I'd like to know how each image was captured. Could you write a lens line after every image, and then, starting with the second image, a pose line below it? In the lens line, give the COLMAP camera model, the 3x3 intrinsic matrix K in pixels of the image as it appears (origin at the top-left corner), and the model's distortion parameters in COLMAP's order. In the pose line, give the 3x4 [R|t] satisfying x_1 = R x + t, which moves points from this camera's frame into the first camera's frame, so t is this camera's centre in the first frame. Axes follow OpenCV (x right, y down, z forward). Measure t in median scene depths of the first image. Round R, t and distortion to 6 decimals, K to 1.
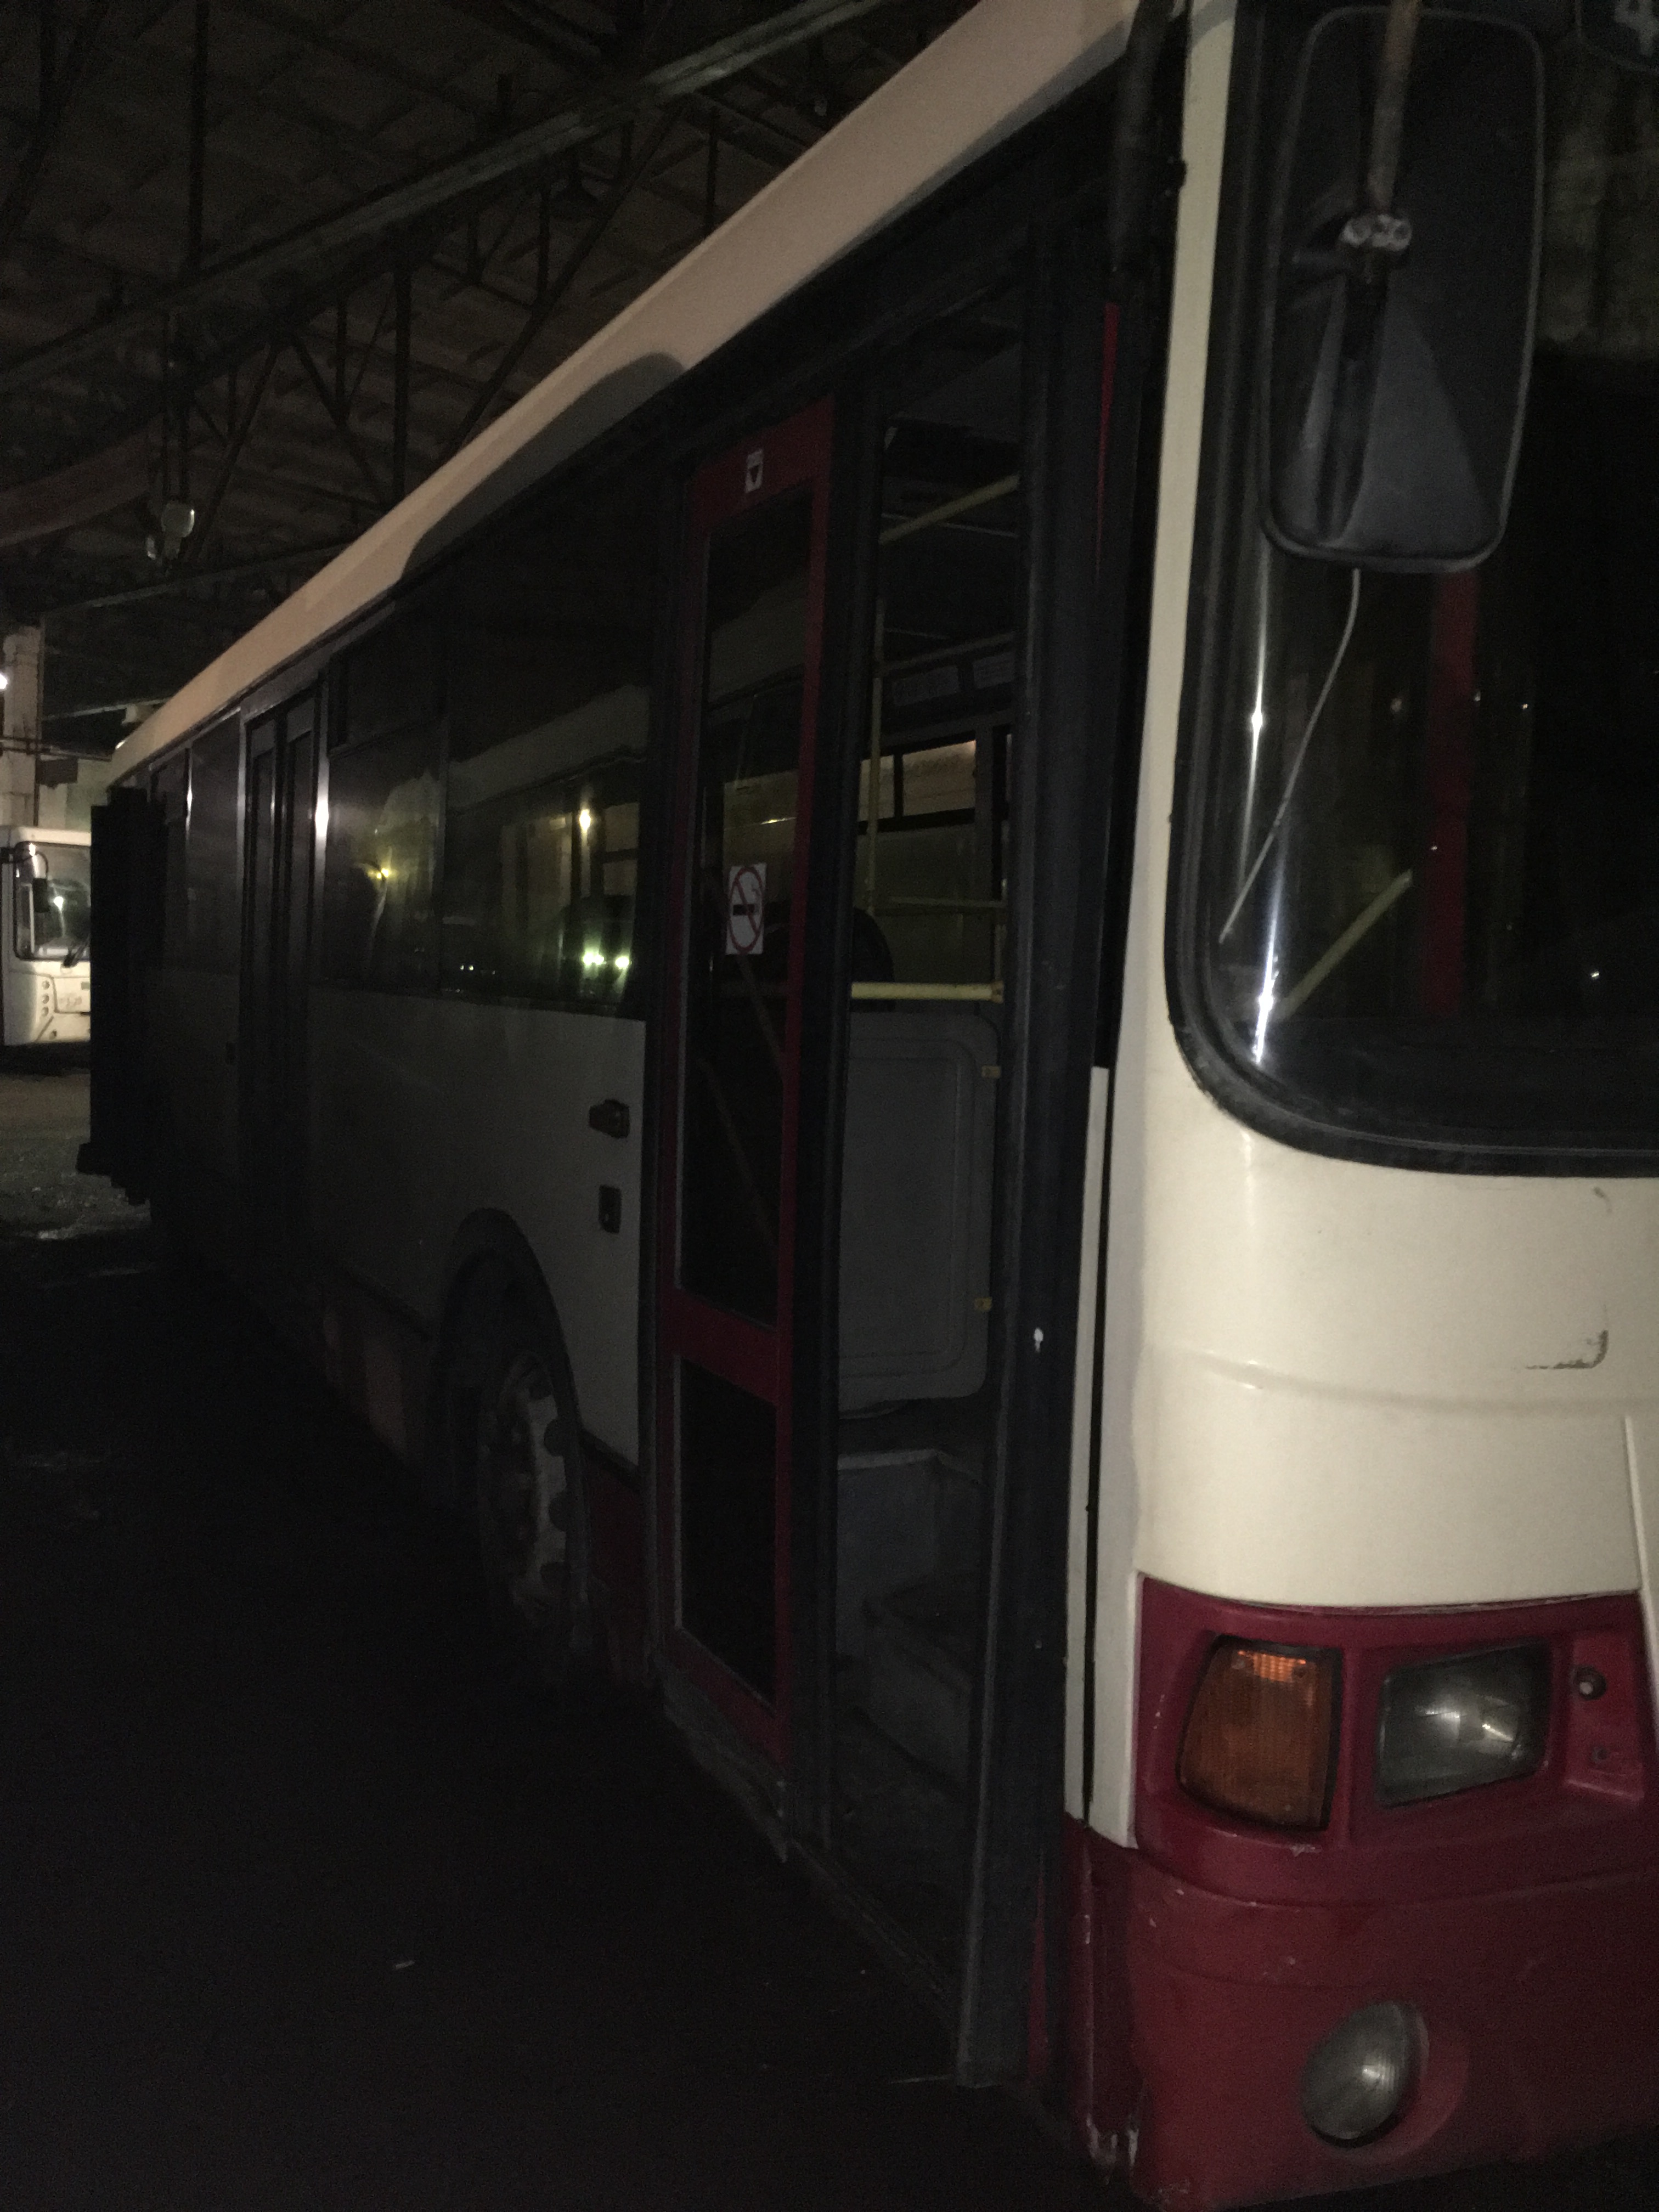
lens RADIAL K [[1856.4, 0, 829.5], [0, 1856.4, 1106.0], [0, 0, 1]] dist [0.083958, -0.099243]
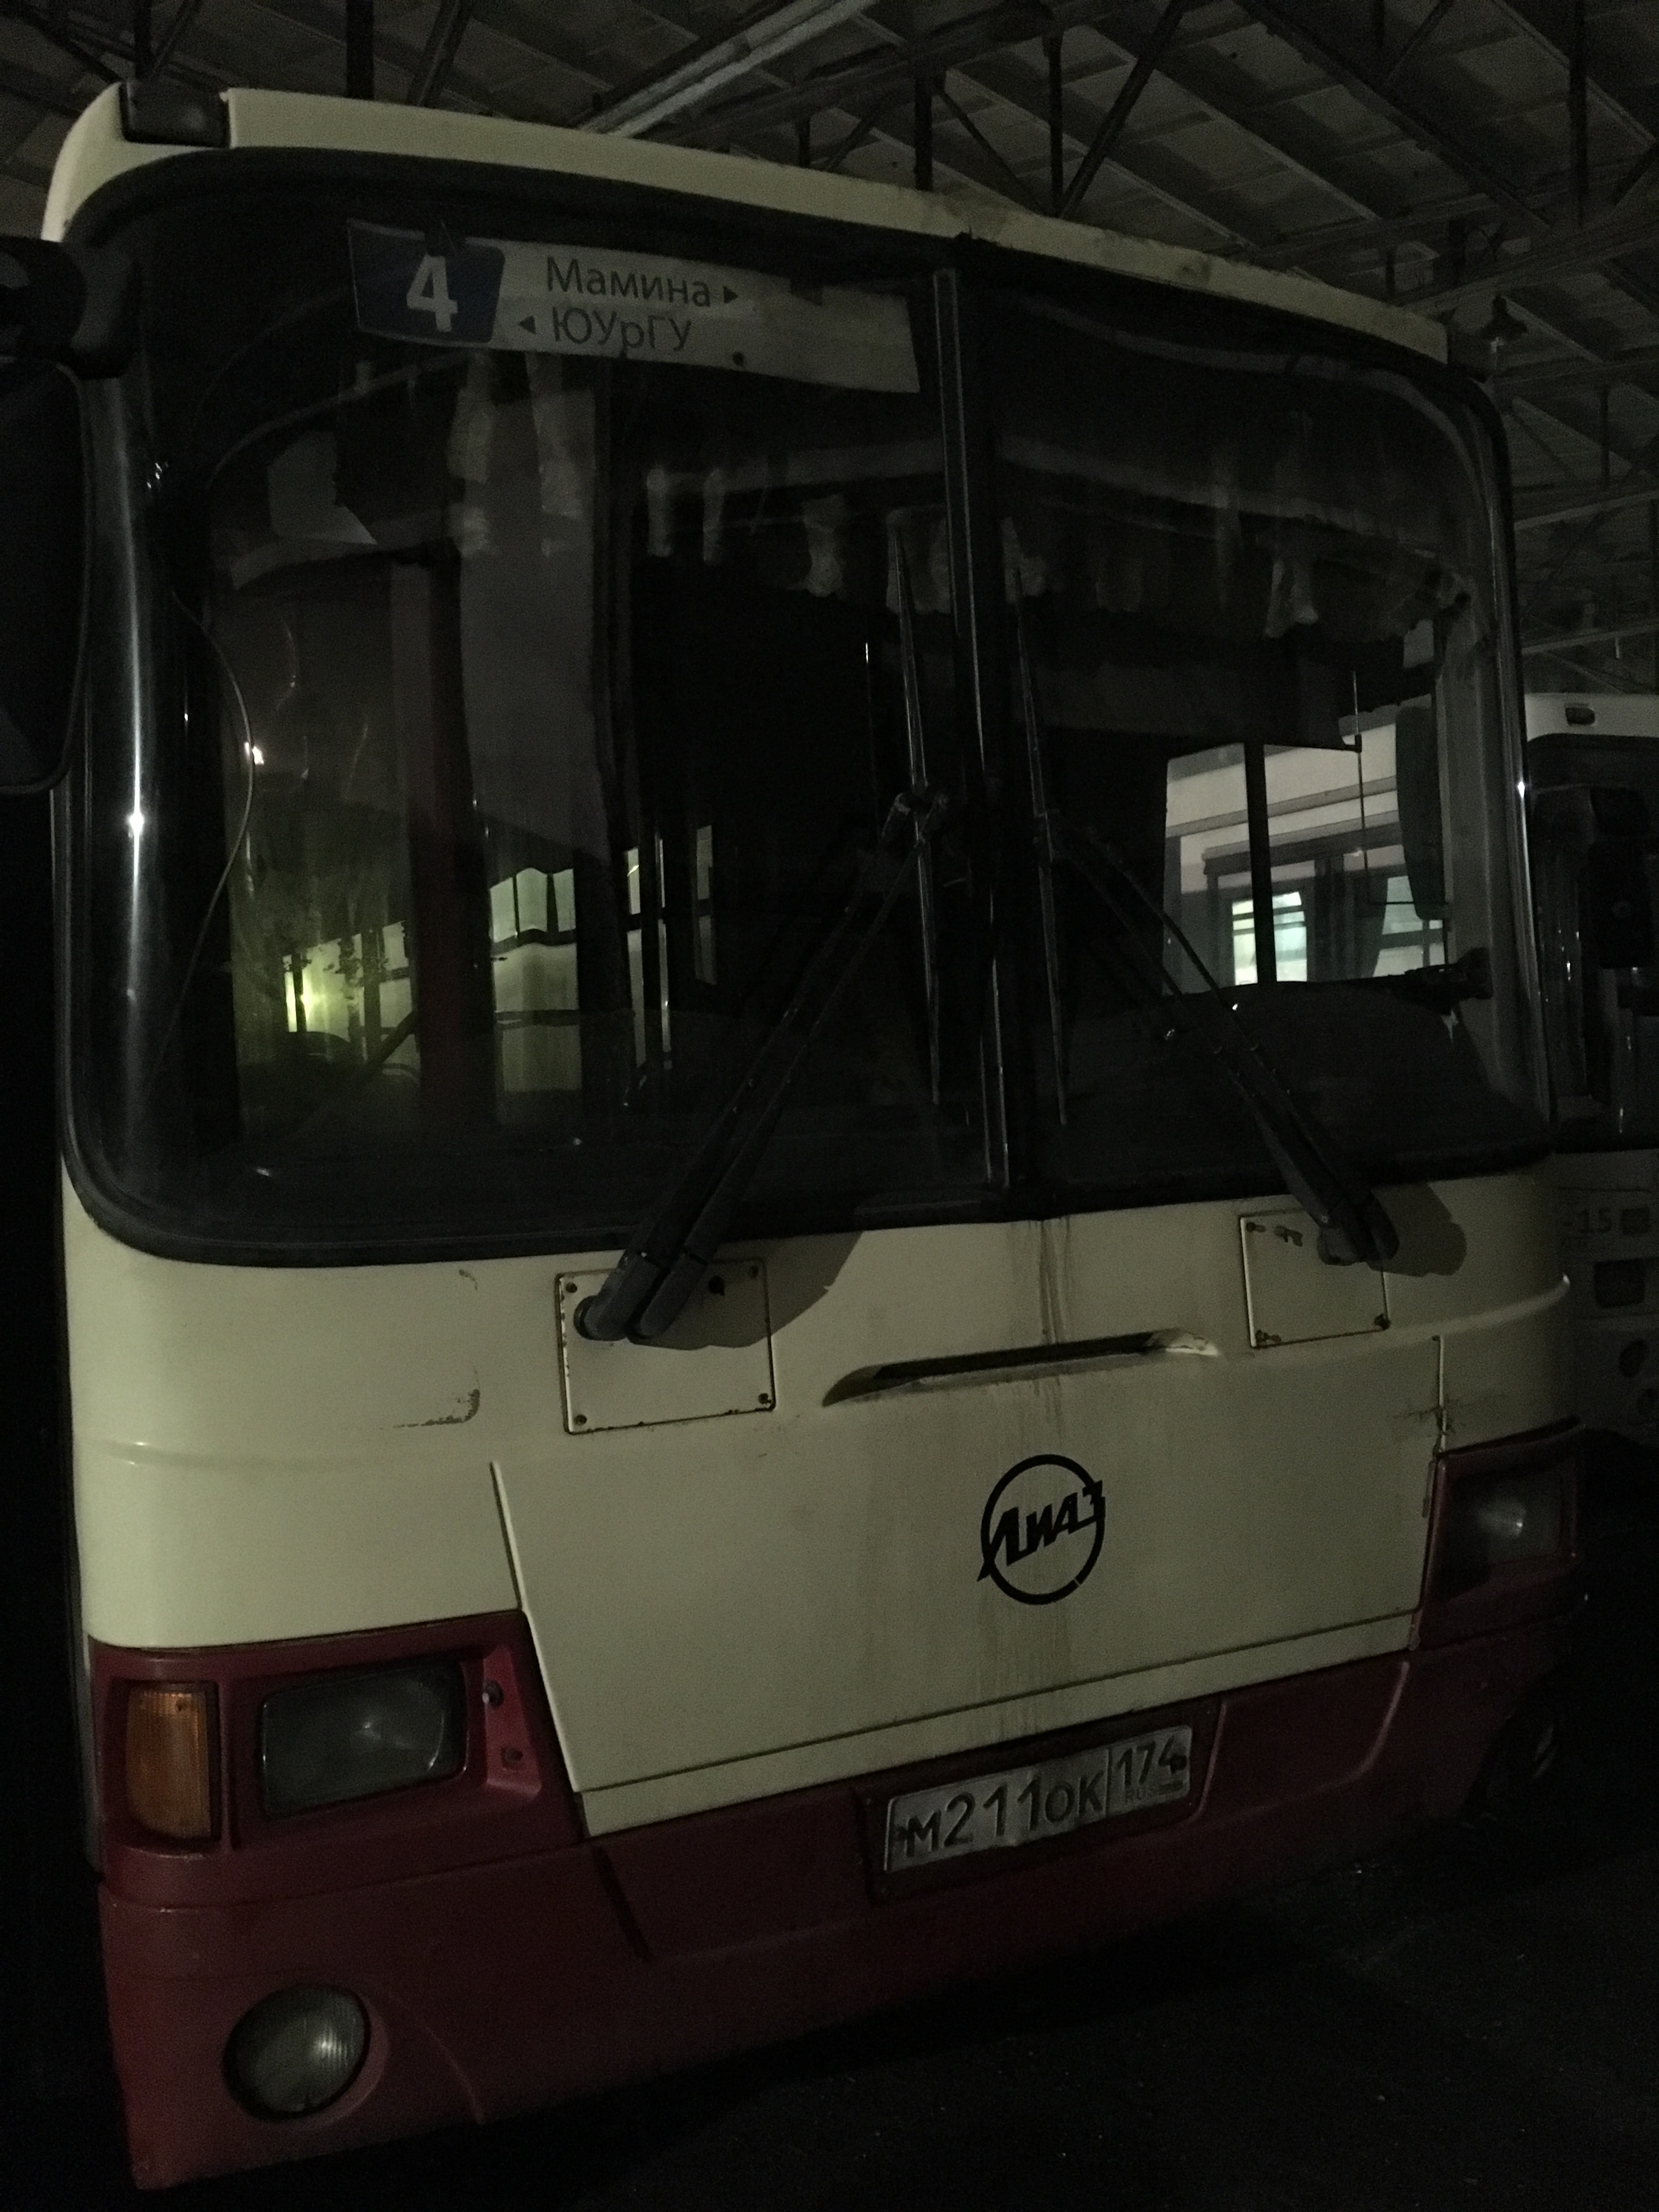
lens RADIAL K [[1856.4, 0, 829.5], [0, 1856.4, 1106.0], [0, 0, 1]] dist [0.083958, -0.099243]
pose [[0.997551, -0.066416, 0.021925, 0.624394], [0.067328, 0.996767, -0.043854, 0.008174], [-0.018942, 0.045222, 0.998797, -0.184913]]
